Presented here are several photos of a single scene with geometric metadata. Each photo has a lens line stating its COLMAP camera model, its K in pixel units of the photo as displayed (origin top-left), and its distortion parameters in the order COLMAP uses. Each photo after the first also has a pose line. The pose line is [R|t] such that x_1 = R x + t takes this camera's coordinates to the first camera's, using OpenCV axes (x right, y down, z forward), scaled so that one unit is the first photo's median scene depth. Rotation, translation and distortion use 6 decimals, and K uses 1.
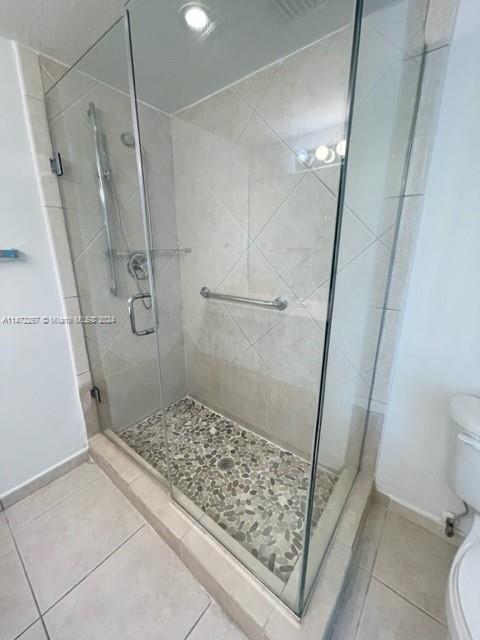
lens RADIAL K [[257.7, 0, 230.8], [0, 257.7, 324.1], [0, 0, 1]] dist [0.001053, -0.000226]
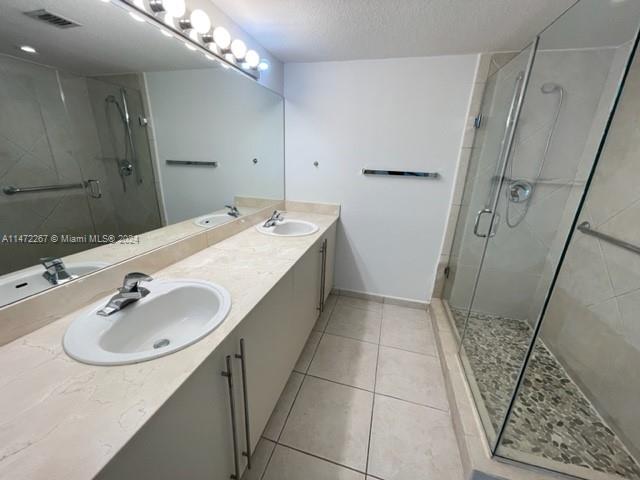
lens RADIAL K [[257.4, 0, 321.5], [0, 257.4, 238.1], [0, 0, 1]] dist [-0.001599, 0.000441]
pose [[0.414245, 0.299308, -0.859544, 0.391729], [-0.295366, 0.937479, 0.184099, 0.032906], [0.860906, 0.177618, 0.476752, -0.354922]]
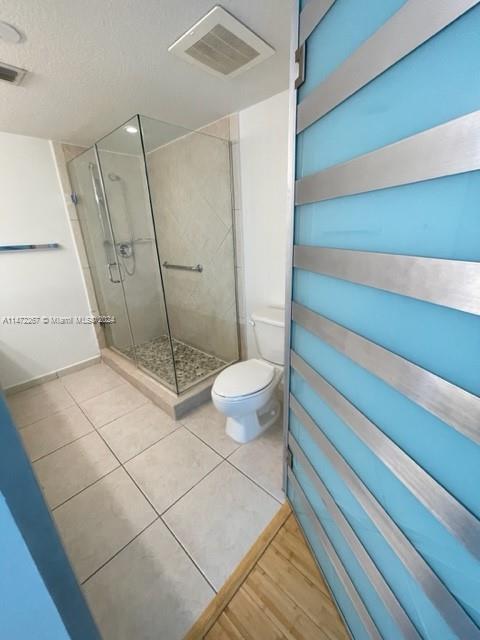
lens RADIAL K [[257.4, 0, 238.4], [0, 257.4, 321.6], [0, 0, 1]] dist [-0.001599, 0.000441]
pose [[0.997345, -0.016275, -0.070983, 0.546685], [0.019682, 0.998674, 0.047565, 0.195851], [0.070115, -0.048836, 0.996343, -0.715013]]
